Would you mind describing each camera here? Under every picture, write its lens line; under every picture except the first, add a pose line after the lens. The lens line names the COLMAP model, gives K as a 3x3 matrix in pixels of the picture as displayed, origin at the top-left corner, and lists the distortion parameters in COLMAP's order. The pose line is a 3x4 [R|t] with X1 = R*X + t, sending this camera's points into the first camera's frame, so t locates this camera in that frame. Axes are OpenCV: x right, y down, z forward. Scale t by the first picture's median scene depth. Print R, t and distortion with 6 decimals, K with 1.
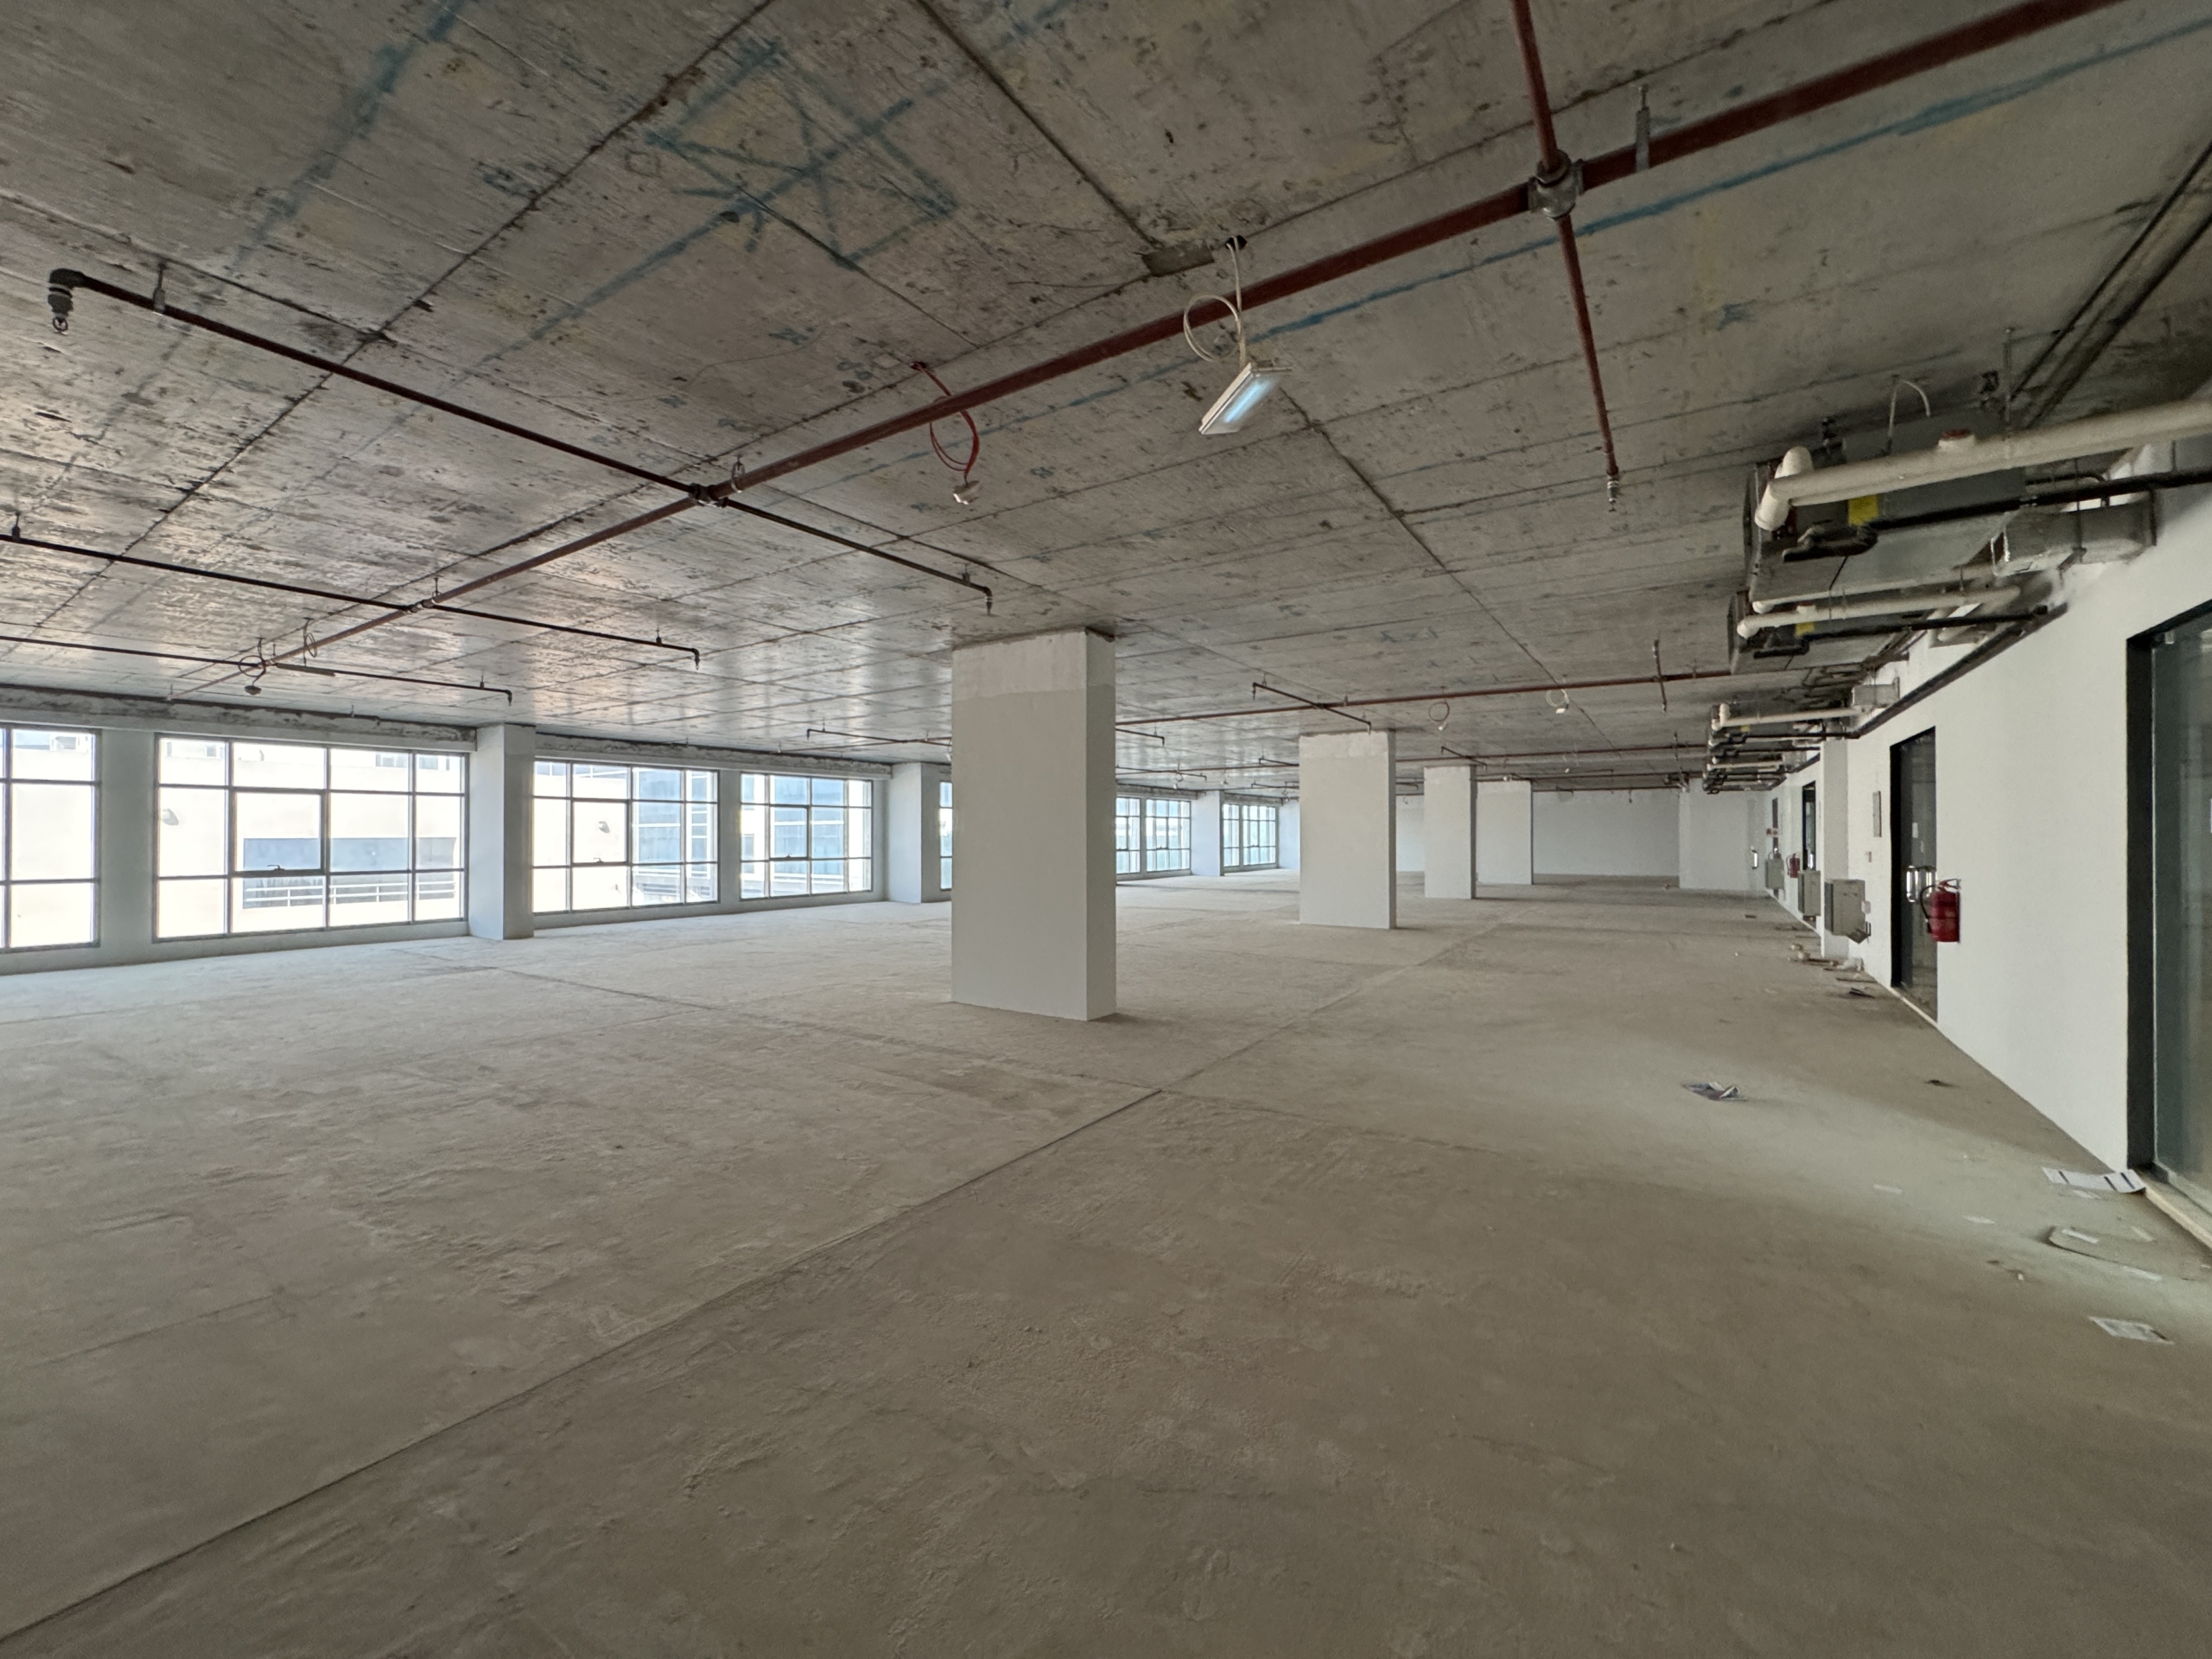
lens RADIAL K [[882.1, 0, 1110.1], [0, 882.1, 830.8], [0, 0, 1]] dist [-0.004978, 0.000927]
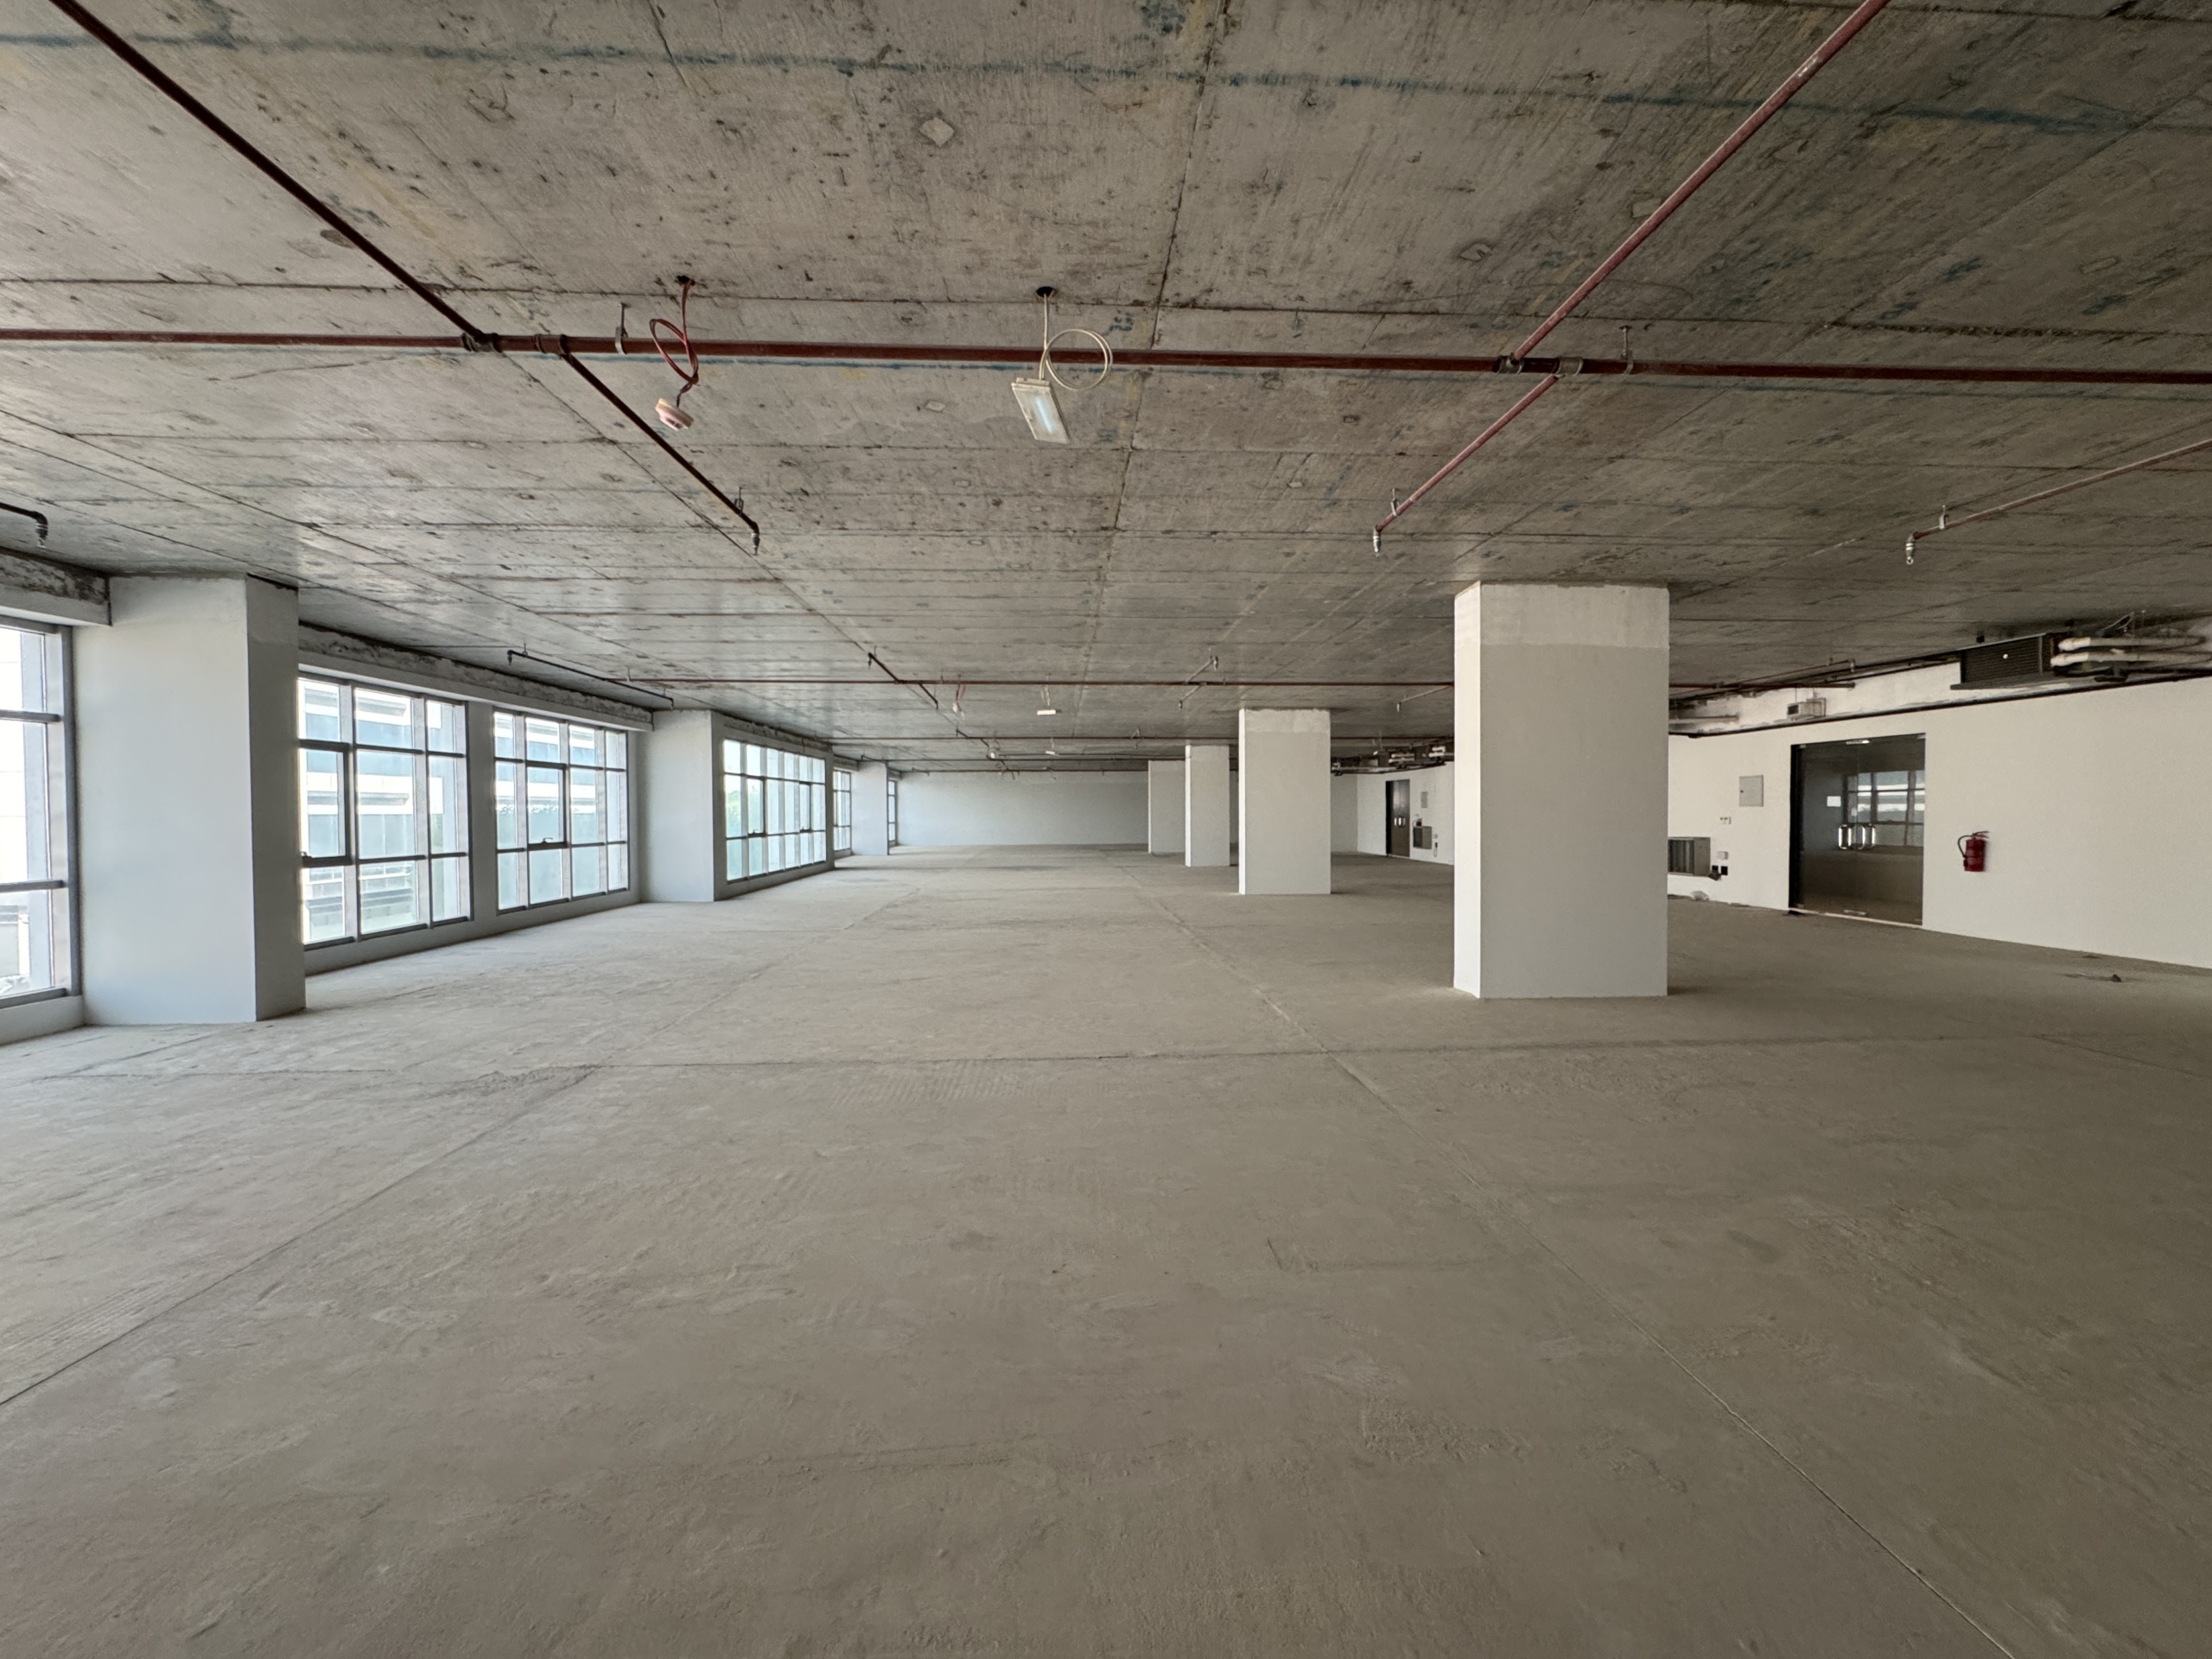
lens RADIAL K [[882.1, 0, 1105.9], [0, 882.1, 828.0], [0, 0, 1]] dist [-0.004978, 0.000927]
pose [[0.803677, -0.013535, 0.594911, -0.451471], [-0.000124, 0.999737, 0.022913, 0.004199], [-0.595065, -0.018489, 0.803465, 0.247477]]
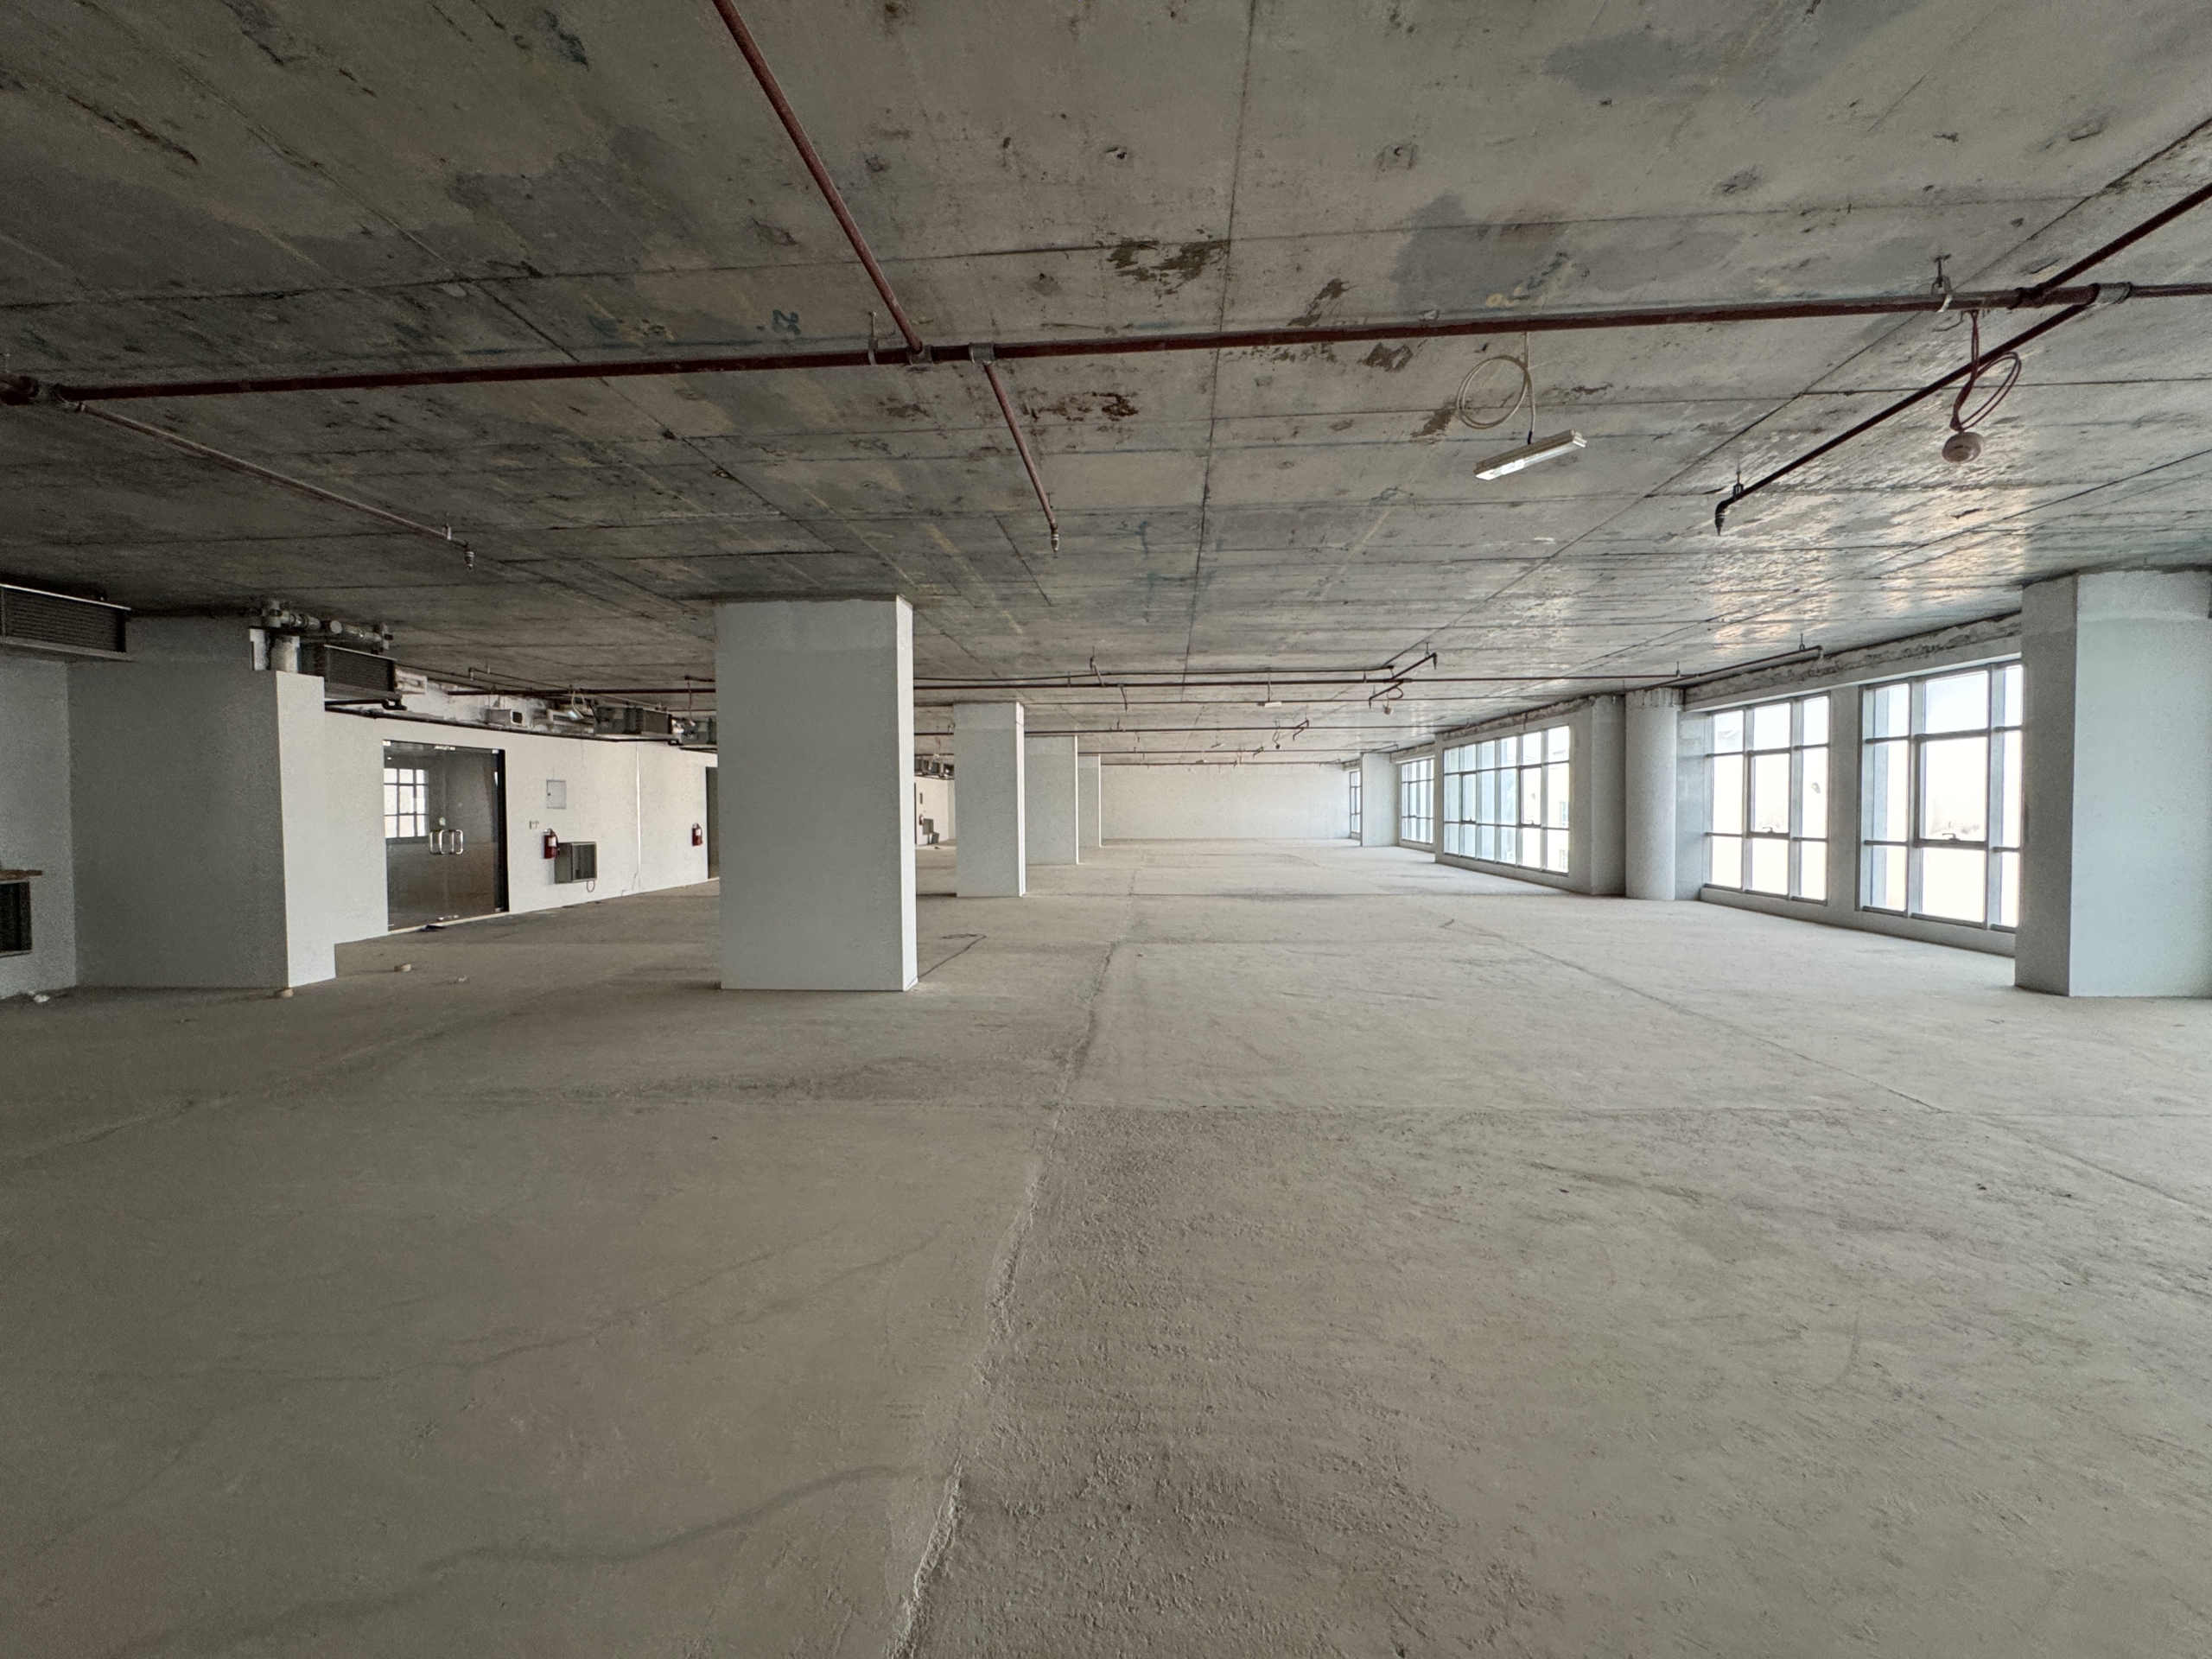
lens RADIAL K [[882.1, 0, 1105.6], [0, 882.1, 826.5], [0, 0, 1]] dist [-0.004978, 0.000927]
pose [[-0.865420, 0.019115, -0.500683, 0.315750], [0.012457, 0.999784, 0.016637, 0.009549], [0.500892, 0.008161, -0.865471, 1.290978]]
